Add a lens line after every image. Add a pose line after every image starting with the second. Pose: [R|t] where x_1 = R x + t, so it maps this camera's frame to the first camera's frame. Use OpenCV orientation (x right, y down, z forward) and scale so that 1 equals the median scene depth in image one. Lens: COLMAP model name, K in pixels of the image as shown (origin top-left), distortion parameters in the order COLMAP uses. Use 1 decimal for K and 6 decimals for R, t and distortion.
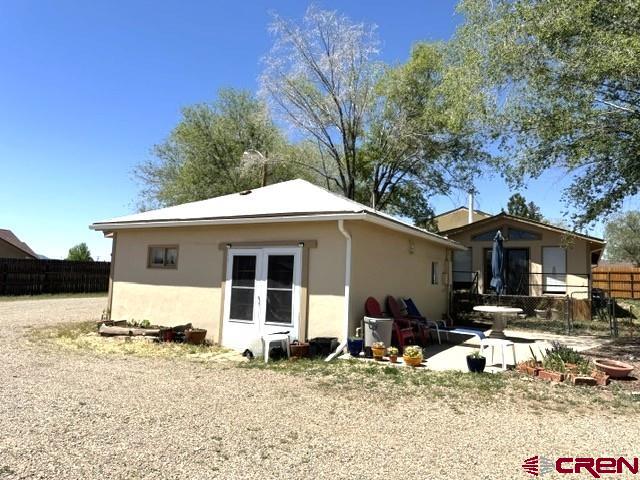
lens RADIAL K [[419.2, 0, 317.7], [0, 419.2, 241.3], [0, 0, 1]] dist [0.001303, -0.000580]
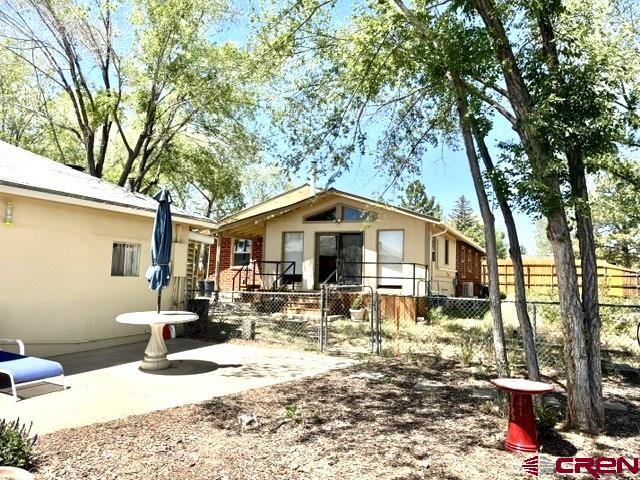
lens RADIAL K [[419.2, 0, 317.7], [0, 419.2, 241.3], [0, 0, 1]] dist [0.001303, -0.000580]
pose [[0.993606, -0.003234, 0.112853, 0.333434], [0.002293, 0.999962, 0.008465, 0.028850], [-0.112876, -0.008152, 0.993576, 0.224283]]
